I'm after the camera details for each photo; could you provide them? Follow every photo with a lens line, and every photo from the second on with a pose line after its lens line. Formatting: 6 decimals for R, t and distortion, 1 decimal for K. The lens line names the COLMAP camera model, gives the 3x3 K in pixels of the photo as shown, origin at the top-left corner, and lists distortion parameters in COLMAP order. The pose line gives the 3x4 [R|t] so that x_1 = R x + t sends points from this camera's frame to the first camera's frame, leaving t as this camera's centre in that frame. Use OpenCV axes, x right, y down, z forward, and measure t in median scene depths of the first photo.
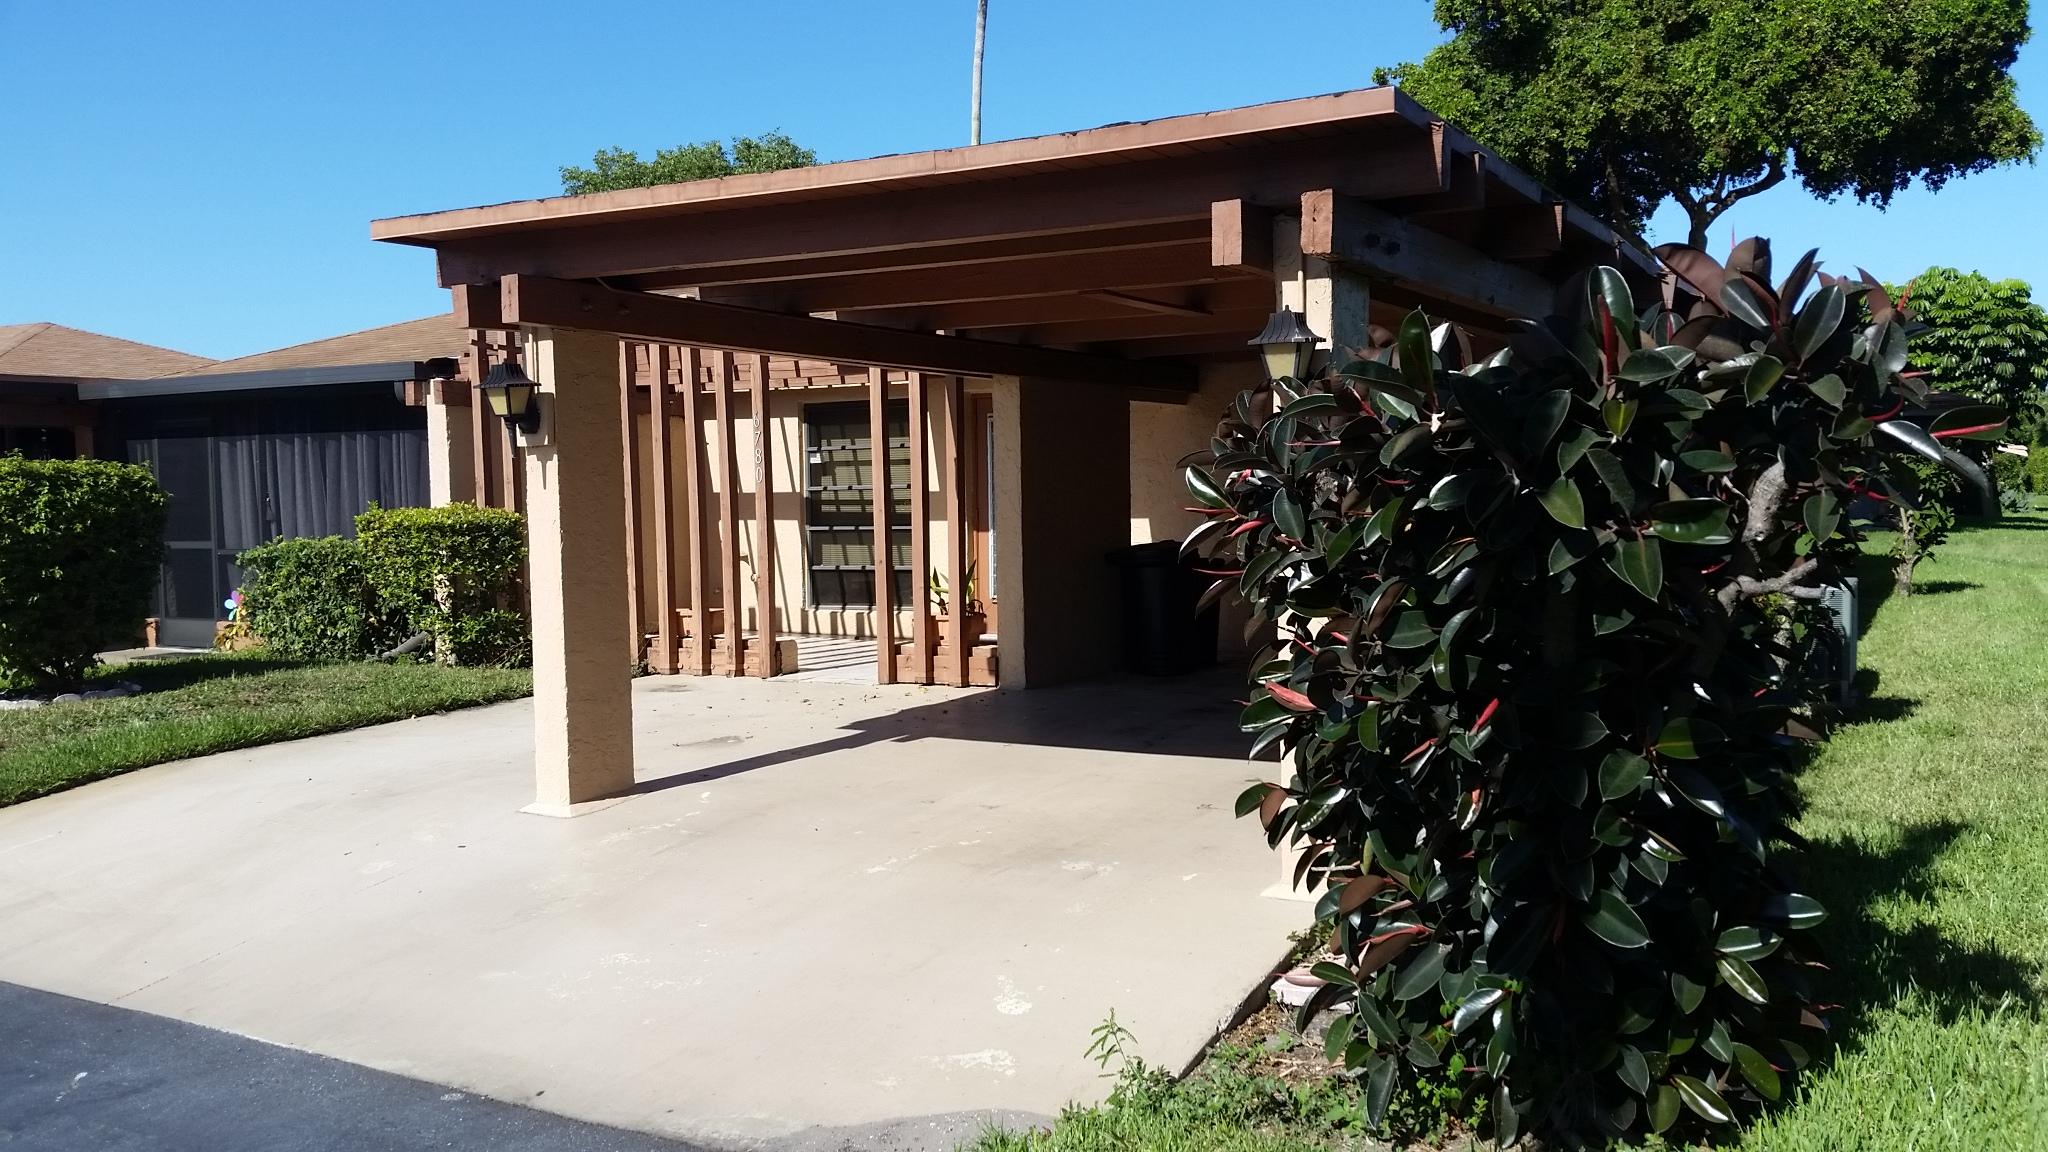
lens RADIAL K [[1704.9, 0, 985.7], [0, 1704.9, 612.3], [0, 0, 1]] dist [0.114714, -0.261034]
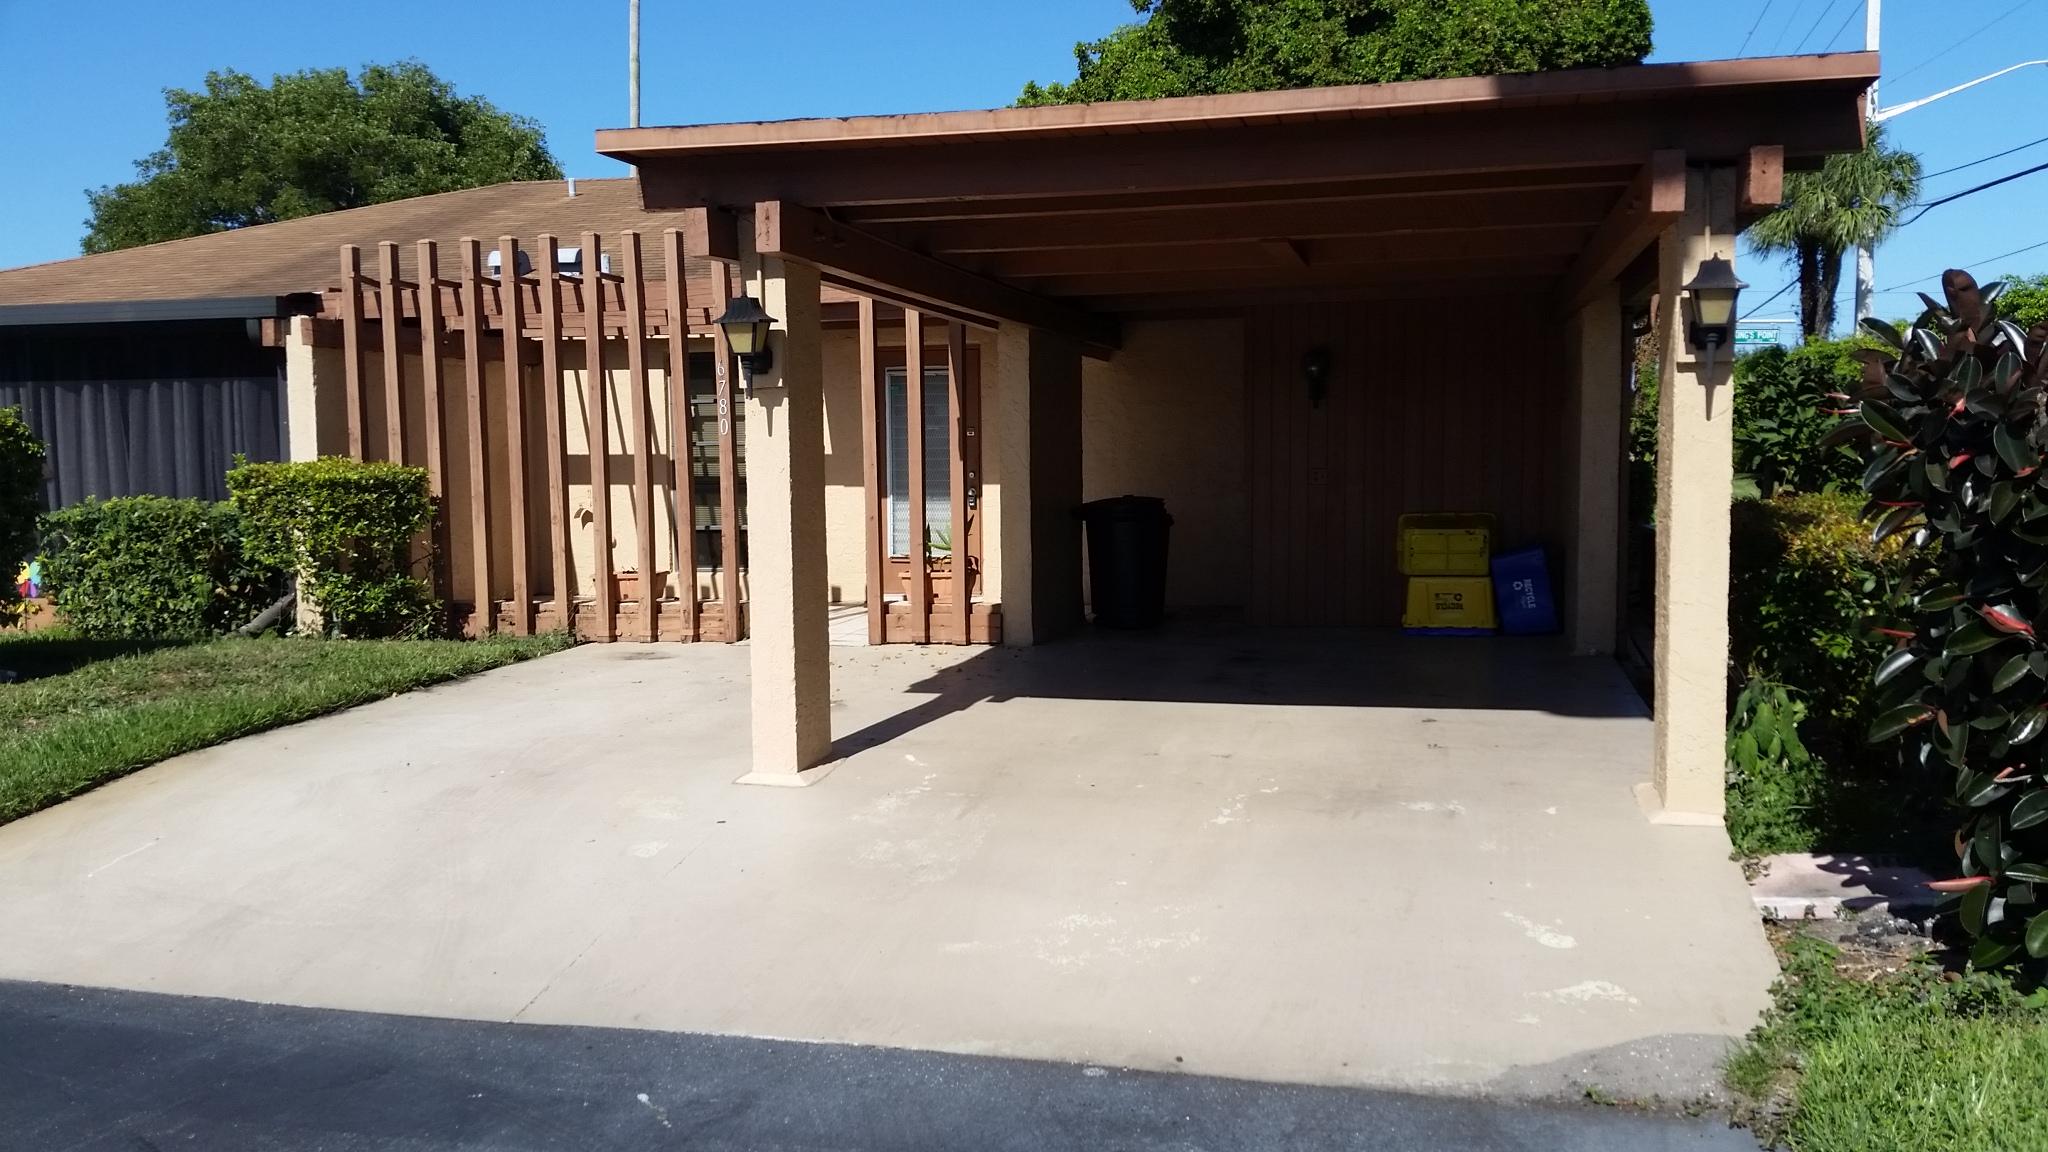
lens RADIAL K [[1704.9, 0, 985.7], [0, 1704.9, 612.3], [0, 0, 1]] dist [0.114714, -0.261034]
pose [[0.959458, -0.022481, 0.280953, -0.228305], [0.017182, 0.999625, 0.021310, 0.003435], [-0.281327, -0.015619, 0.959485, 0.046501]]
